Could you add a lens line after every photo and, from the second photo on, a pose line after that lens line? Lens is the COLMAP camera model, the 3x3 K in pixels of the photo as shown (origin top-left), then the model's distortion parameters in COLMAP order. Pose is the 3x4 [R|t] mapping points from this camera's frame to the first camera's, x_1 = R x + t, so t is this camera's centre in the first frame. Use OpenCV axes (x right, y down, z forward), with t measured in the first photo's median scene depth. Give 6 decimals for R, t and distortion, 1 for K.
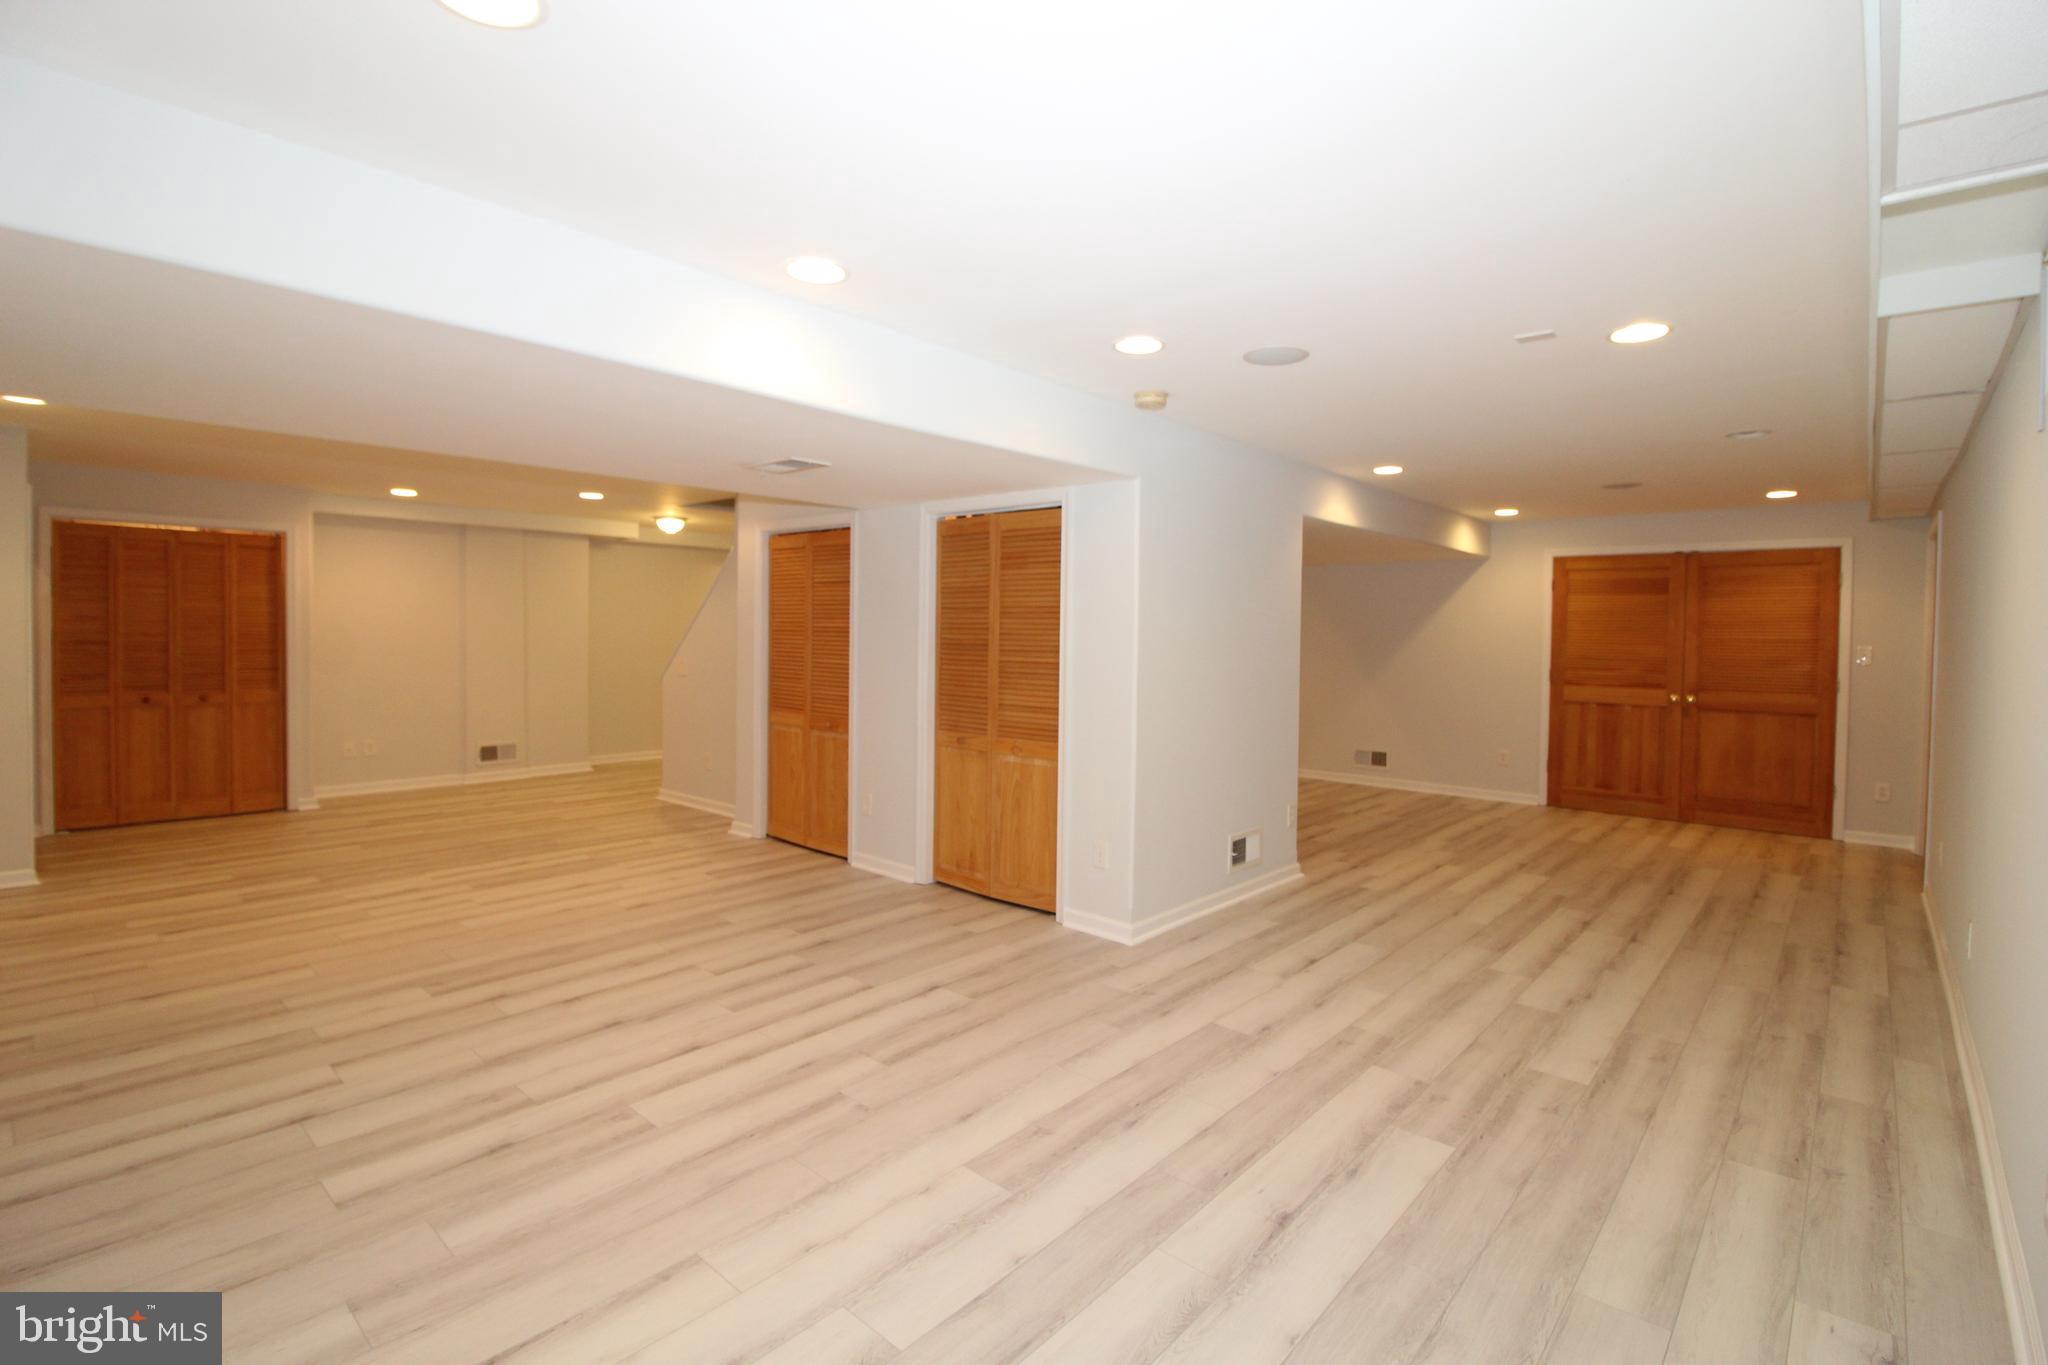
lens RADIAL K [[951.9, 0, 1030.6], [0, 951.9, 663.0], [0, 0, 1]] dist [-0.012140, -0.004384]
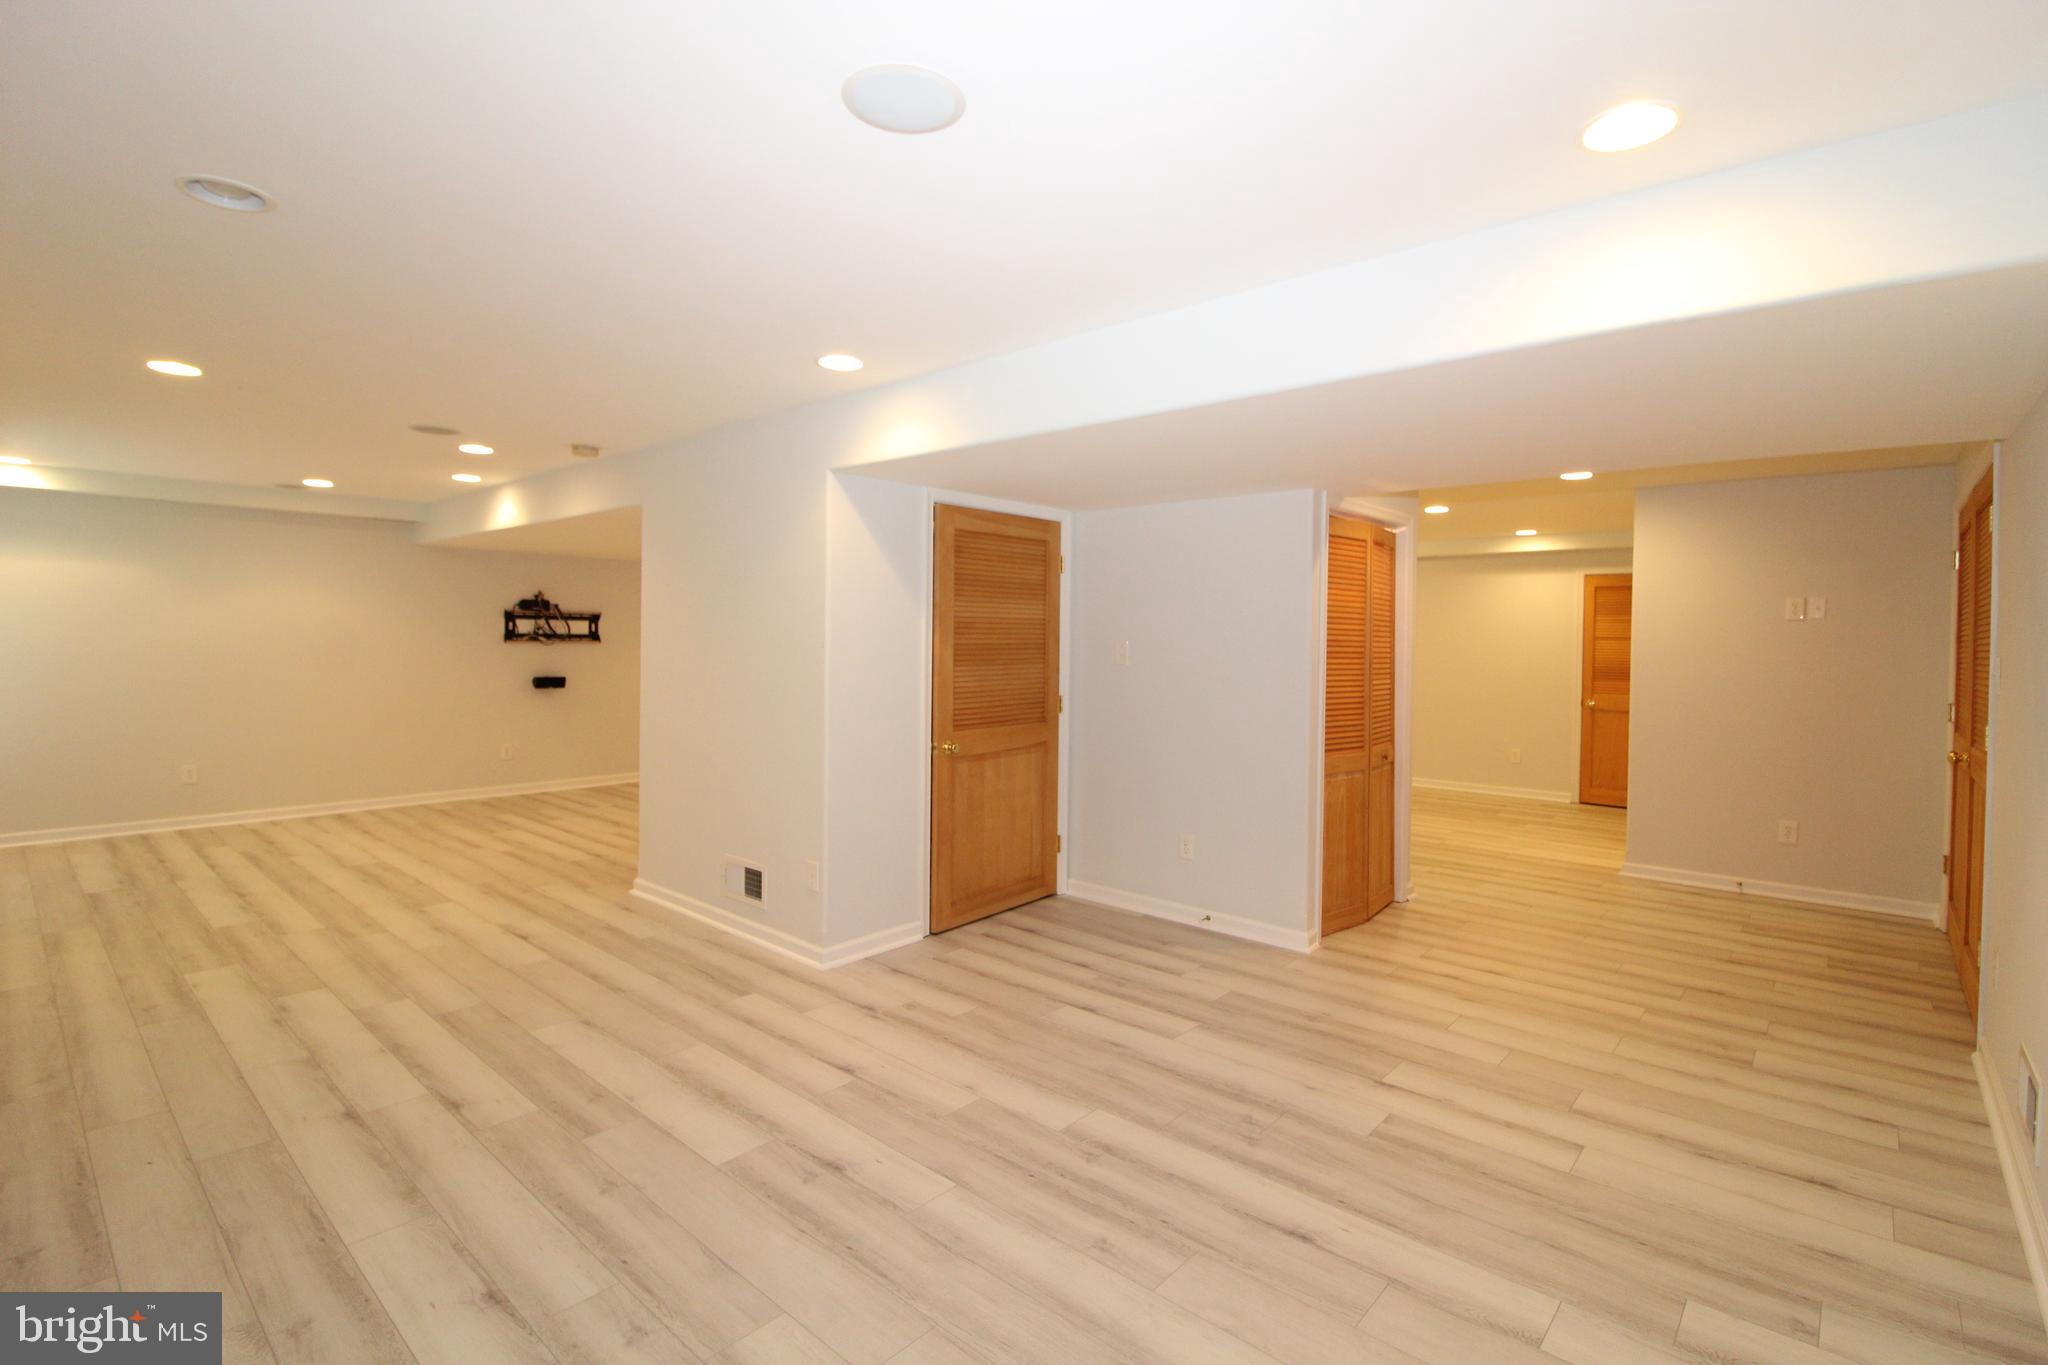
lens RADIAL K [[951.9, 0, 1019.6], [0, 951.9, 666.2], [0, 0, 1]] dist [-0.012140, -0.004384]
pose [[-0.007775, 0.009456, -0.999925, 1.496504], [-0.041173, 0.999104, 0.009769, -0.024207], [0.999122, 0.041246, -0.007379, 1.719959]]
